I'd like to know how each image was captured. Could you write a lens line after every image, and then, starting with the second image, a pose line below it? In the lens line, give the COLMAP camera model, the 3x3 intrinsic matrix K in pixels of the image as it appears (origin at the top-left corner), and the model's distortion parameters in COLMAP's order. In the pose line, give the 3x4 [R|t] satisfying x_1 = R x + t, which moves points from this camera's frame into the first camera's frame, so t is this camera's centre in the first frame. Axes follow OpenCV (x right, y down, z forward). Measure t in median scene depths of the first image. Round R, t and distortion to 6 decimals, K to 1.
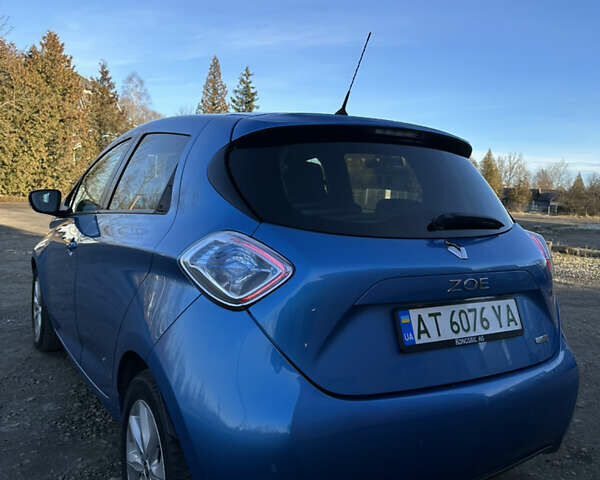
lens RADIAL K [[561.4, 0, 302.8], [0, 561.4, 239.8], [0, 0, 1]] dist [0.168531, -0.311557]
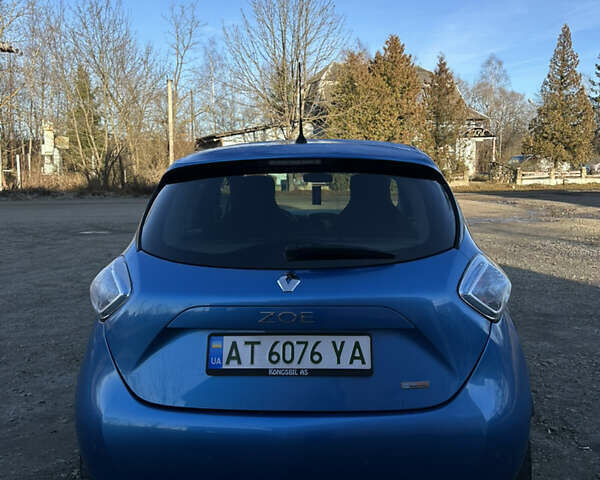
lens RADIAL K [[561.4, 0, 302.8], [0, 561.4, 239.8], [0, 0, 1]] dist [0.168531, -0.311557]
pose [[0.811065, 0.021499, -0.584561, 0.753718], [-0.005305, 0.999554, 0.029401, -0.075417], [0.584932, -0.020745, 0.810817, 0.167332]]
